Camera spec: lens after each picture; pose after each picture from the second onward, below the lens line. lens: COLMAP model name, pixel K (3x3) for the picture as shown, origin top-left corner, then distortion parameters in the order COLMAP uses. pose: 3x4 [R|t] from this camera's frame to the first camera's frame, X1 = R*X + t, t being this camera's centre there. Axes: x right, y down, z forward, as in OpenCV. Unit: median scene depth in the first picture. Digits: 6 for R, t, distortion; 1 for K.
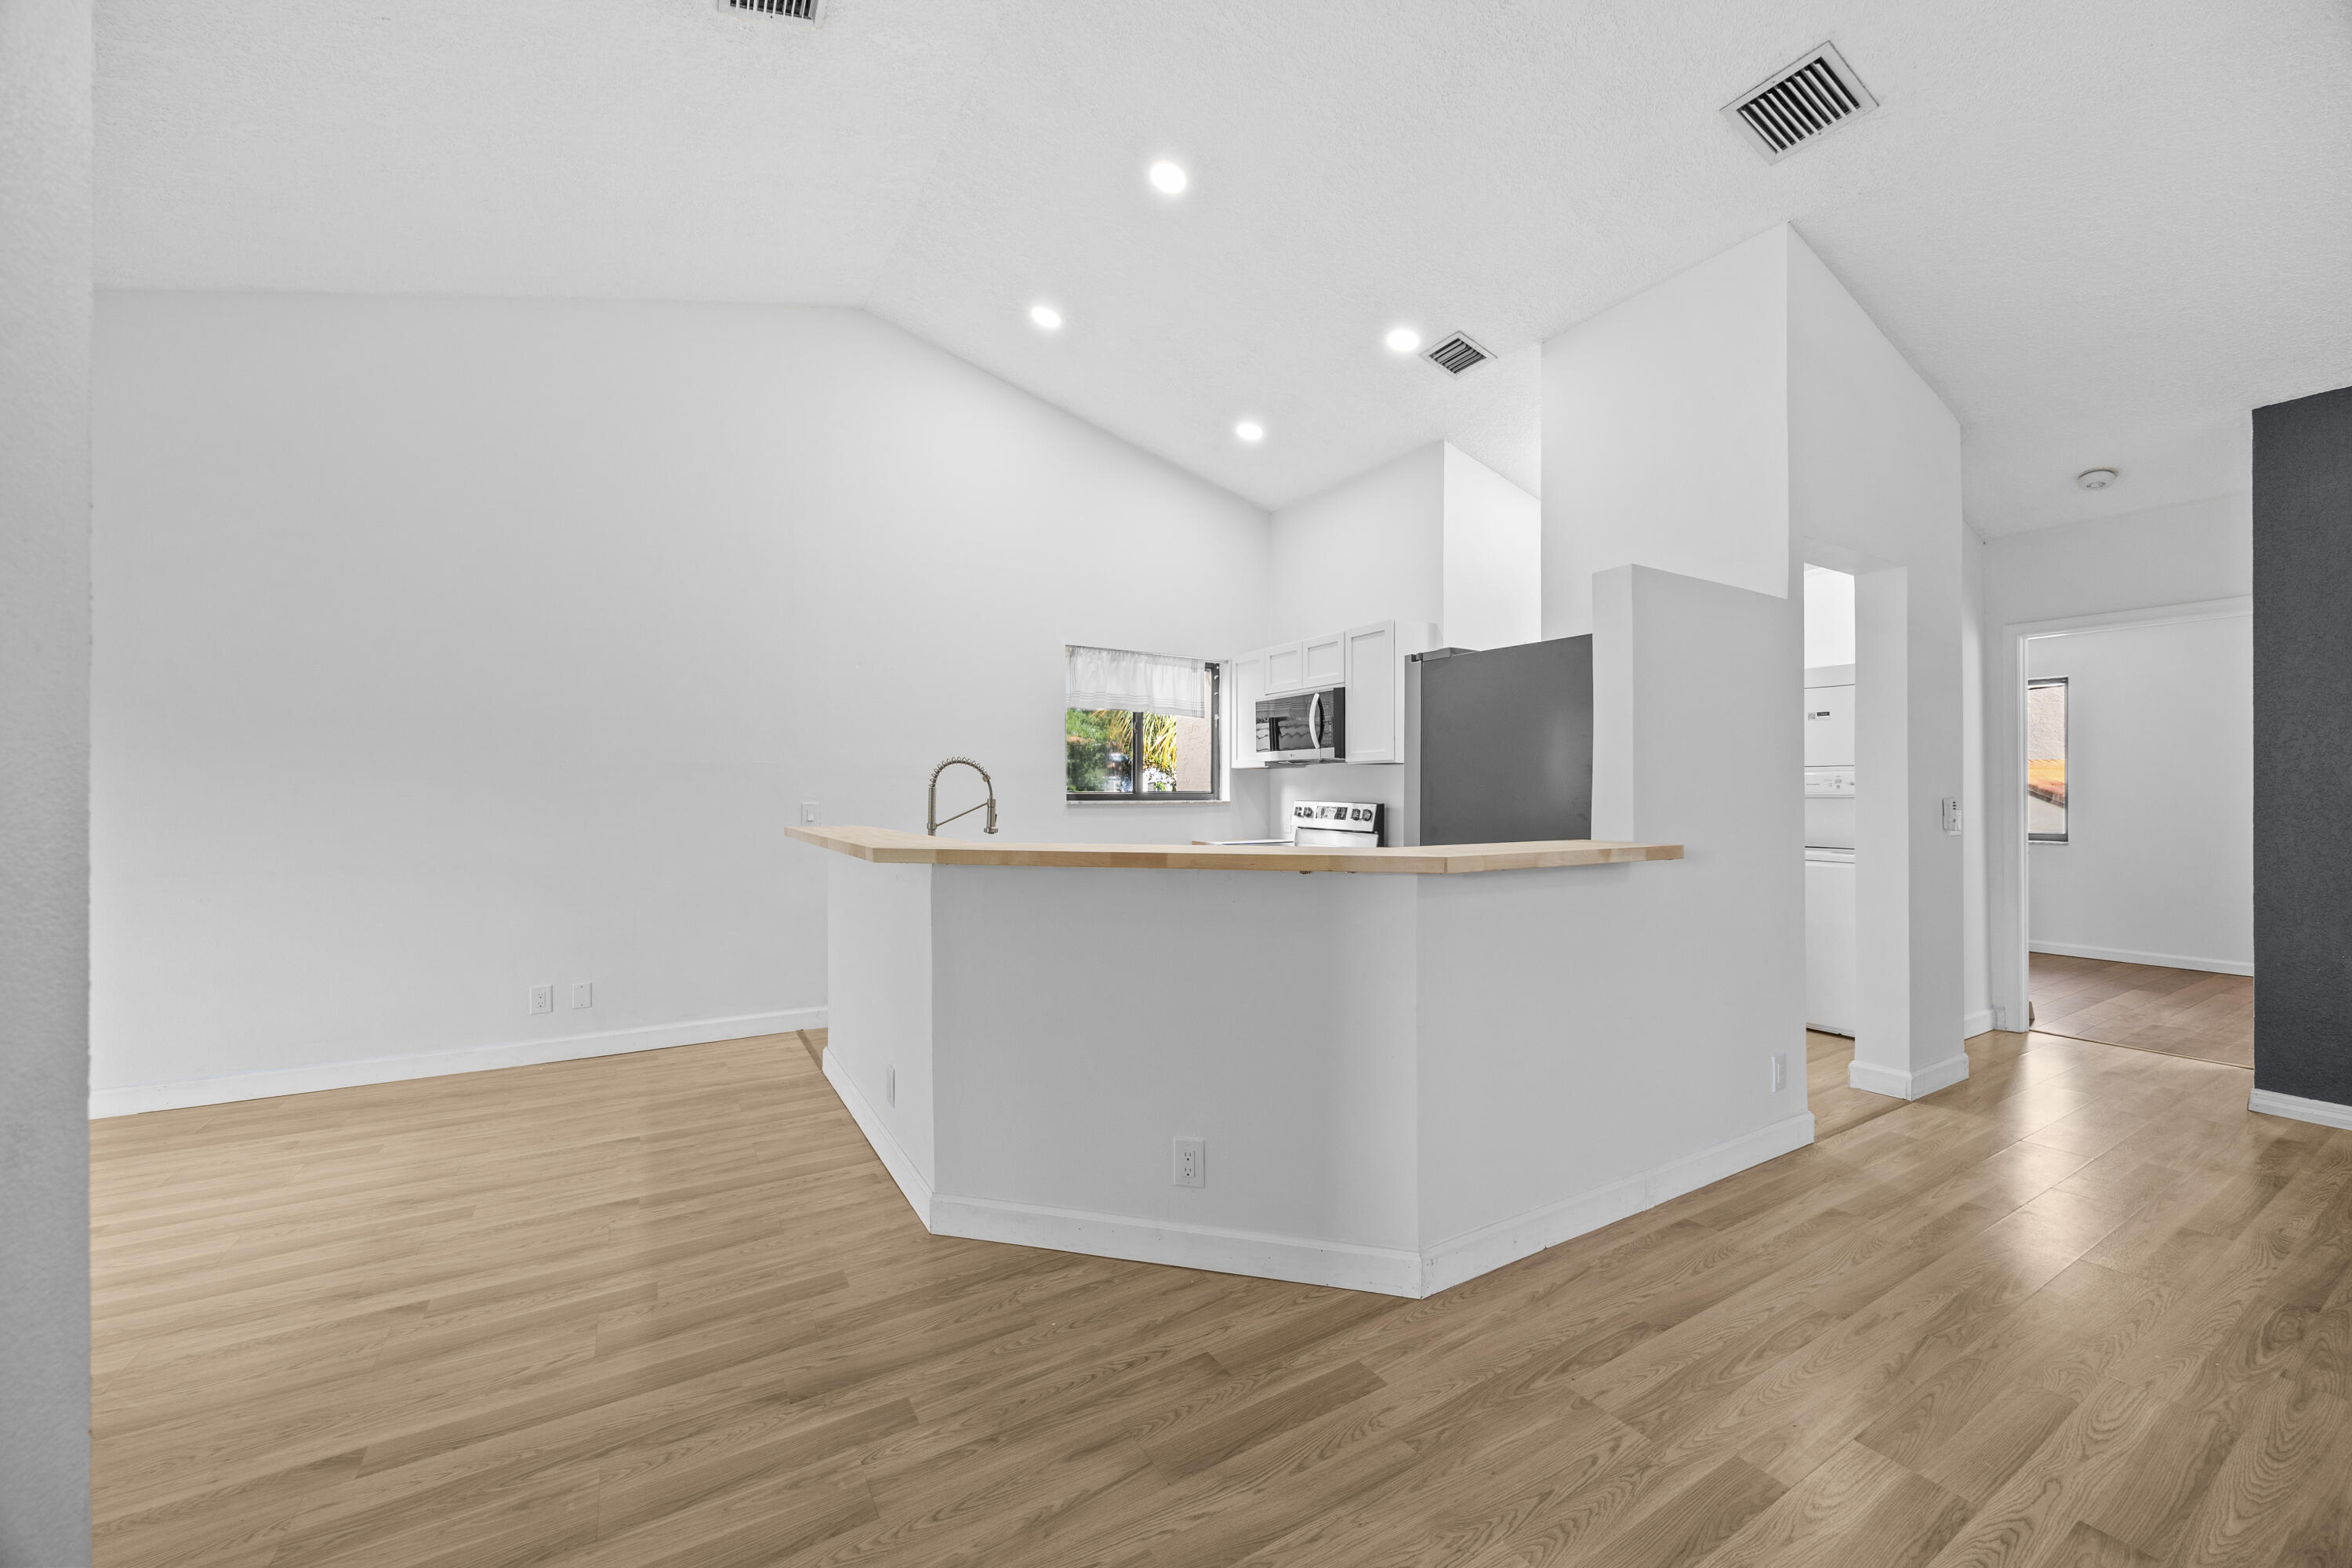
lens RADIAL K [[913.1, 0, 1186.5], [0, 913.1, 781.7], [0, 0, 1]] dist [0.001765, -0.000144]
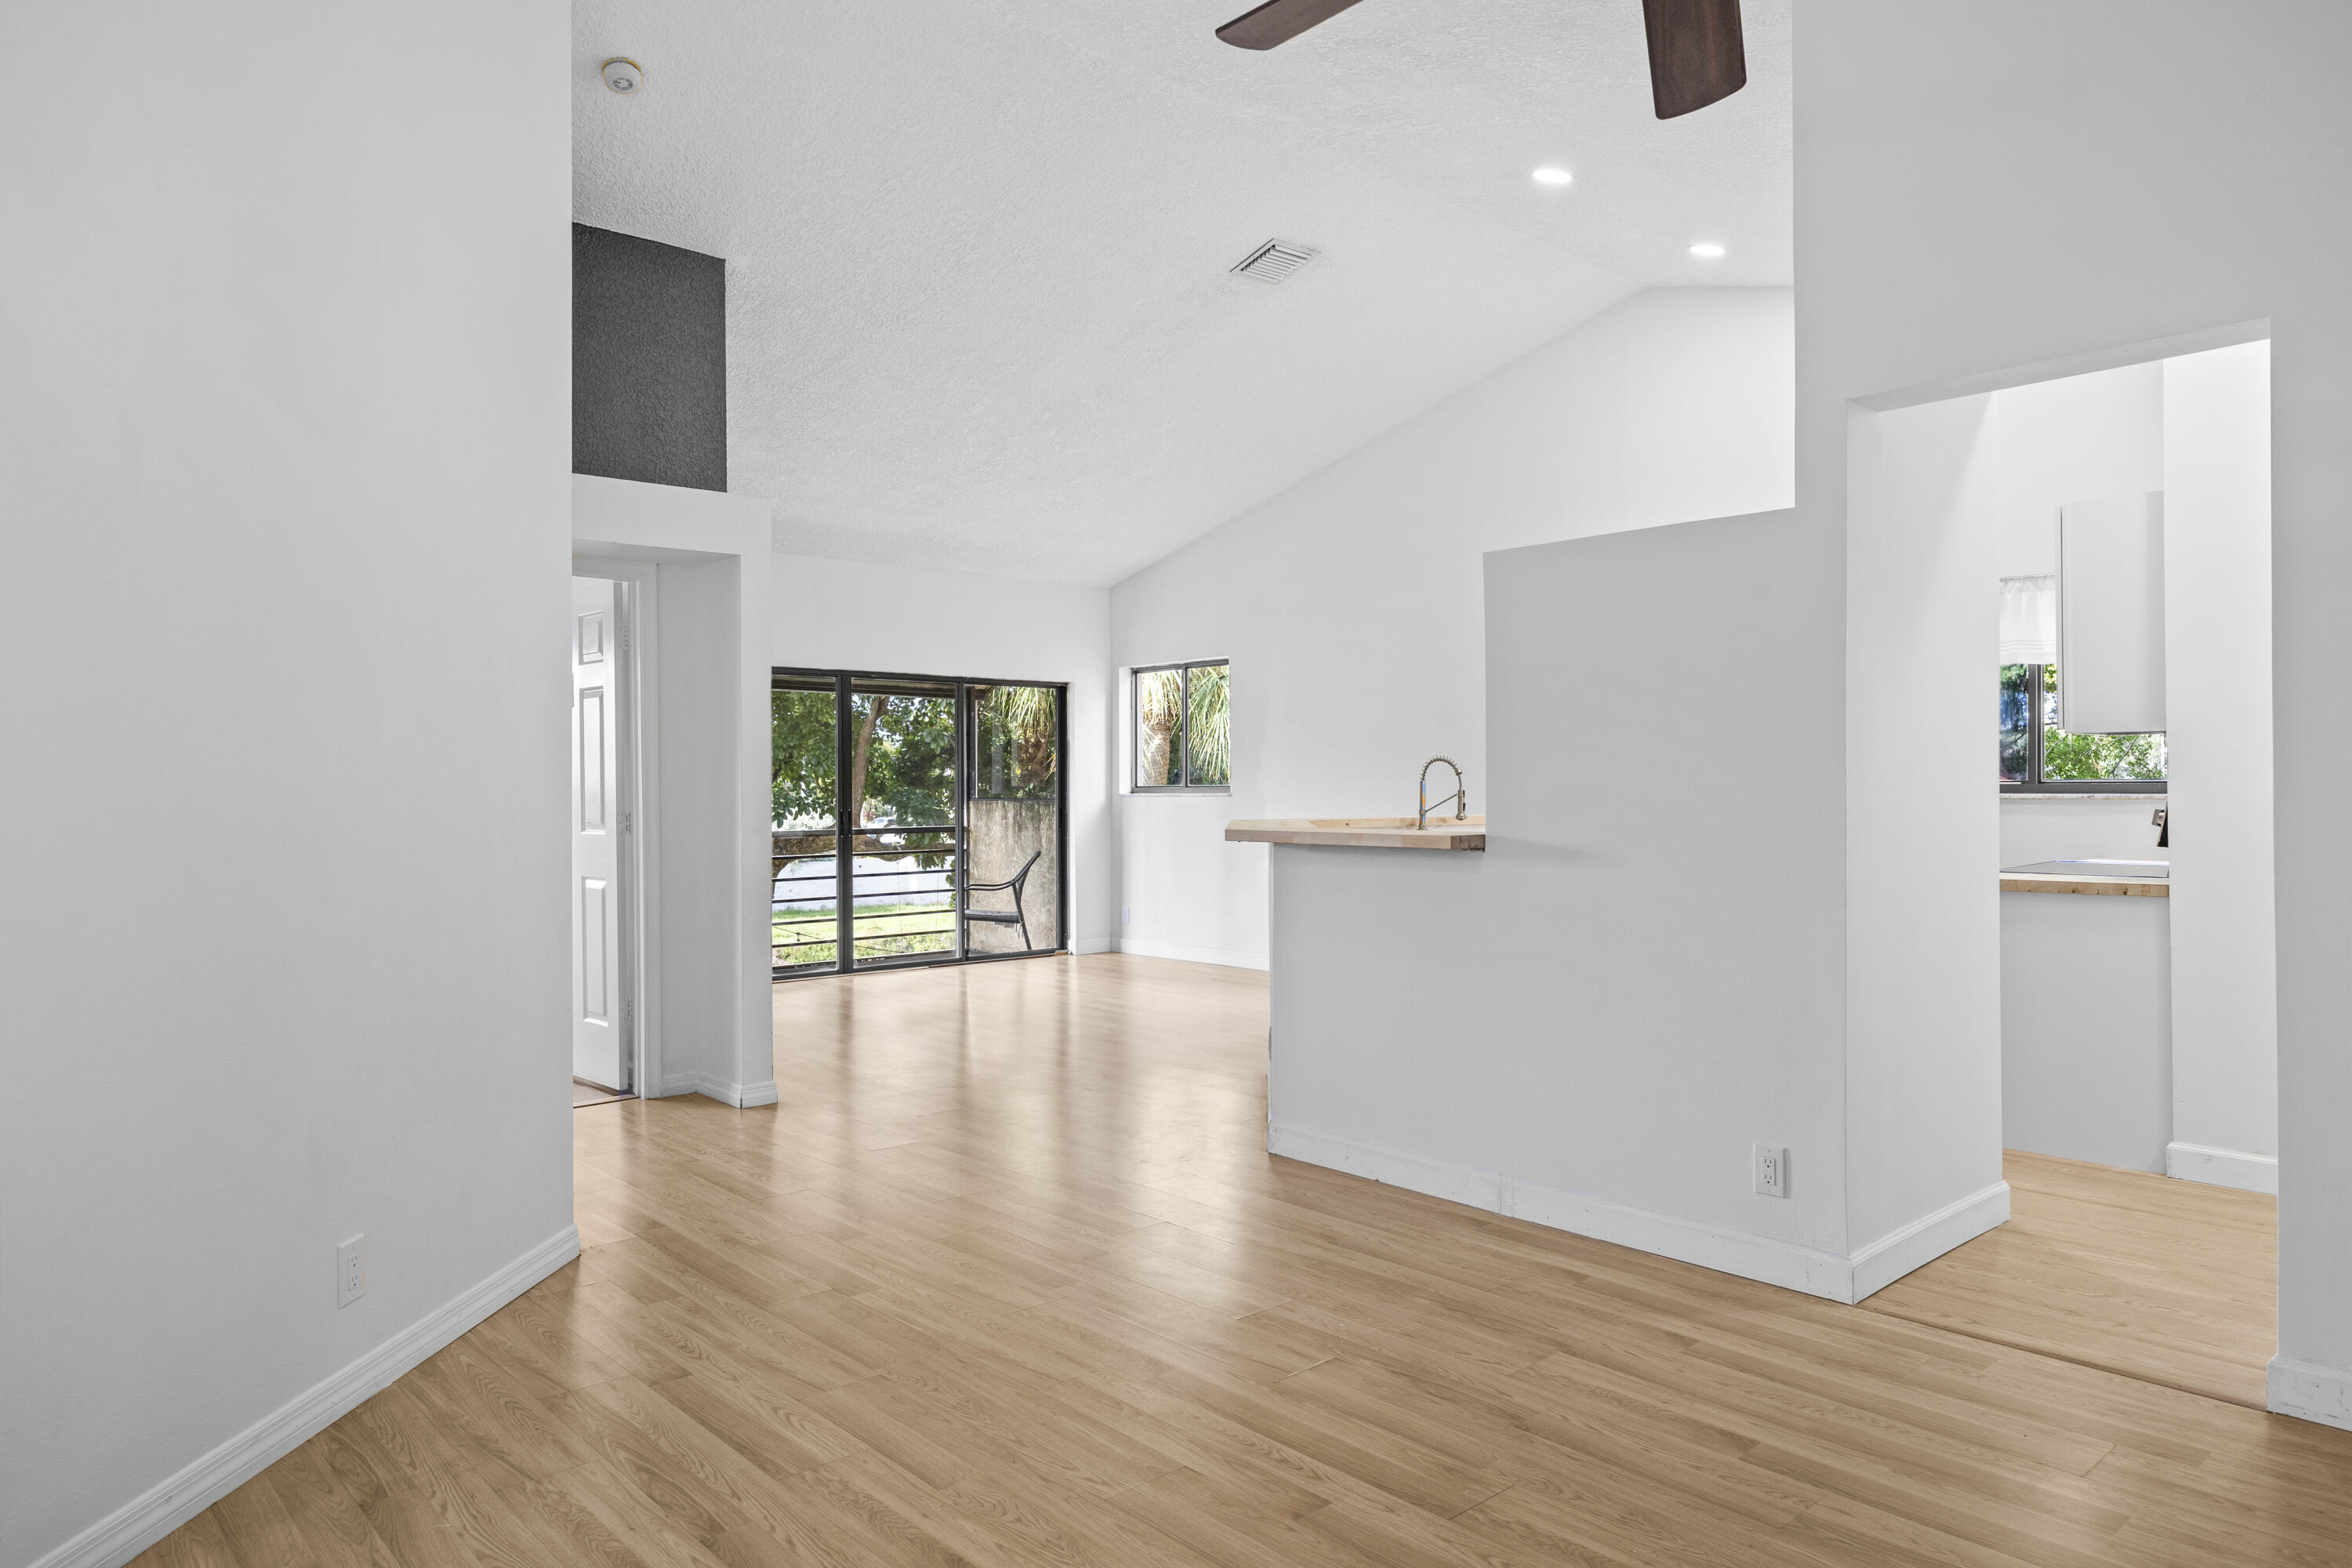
lens RADIAL K [[1482.7, 0, 1183.3], [0, 1482.7, 788.0], [0, 0, 1]] dist [-0.000769, 0.000767]
pose [[0.168035, -0.002085, -0.985779, 1.620234], [0.017265, 0.999851, 0.000828, 0.007869], [0.985630, -0.017158, 0.168046, 0.333304]]
